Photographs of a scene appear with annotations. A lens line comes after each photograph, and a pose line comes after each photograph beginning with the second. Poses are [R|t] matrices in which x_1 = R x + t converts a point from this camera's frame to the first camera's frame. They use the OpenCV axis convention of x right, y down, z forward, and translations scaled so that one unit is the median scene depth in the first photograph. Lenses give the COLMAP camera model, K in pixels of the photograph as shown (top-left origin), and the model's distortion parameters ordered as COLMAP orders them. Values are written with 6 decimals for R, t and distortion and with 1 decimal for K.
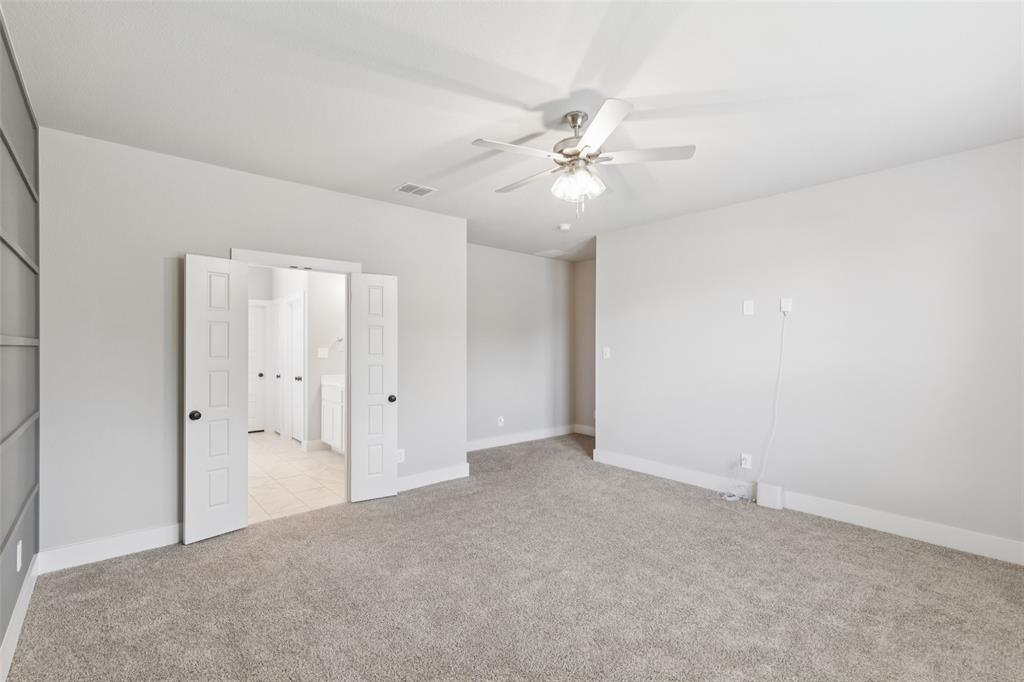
lens RADIAL K [[464.4, 0, 518.0], [0, 464.4, 345.8], [0, 0, 1]] dist [0.009214, -0.001790]
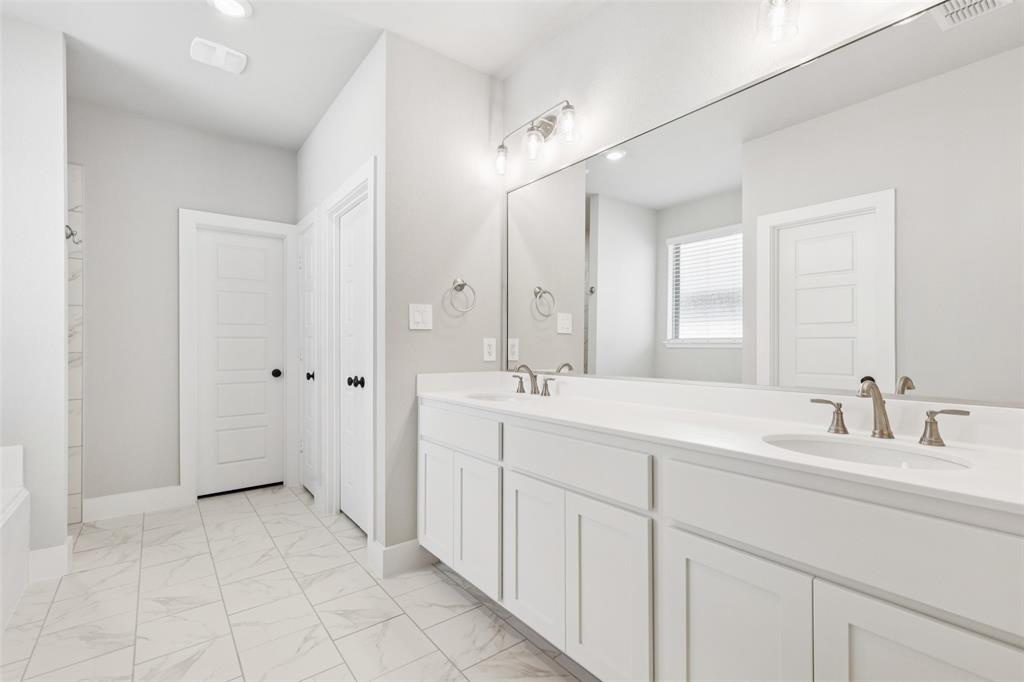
lens RADIAL K [[464.4, 0, 510.3], [0, 464.4, 343.0], [0, 0, 1]] dist [0.009214, -0.001790]
pose [[0.997549, -0.003095, -0.069897, -0.317590], [0.003024, 0.999995, -0.001116, 0.038209], [0.069900, 0.000902, 0.997554, 0.619152]]
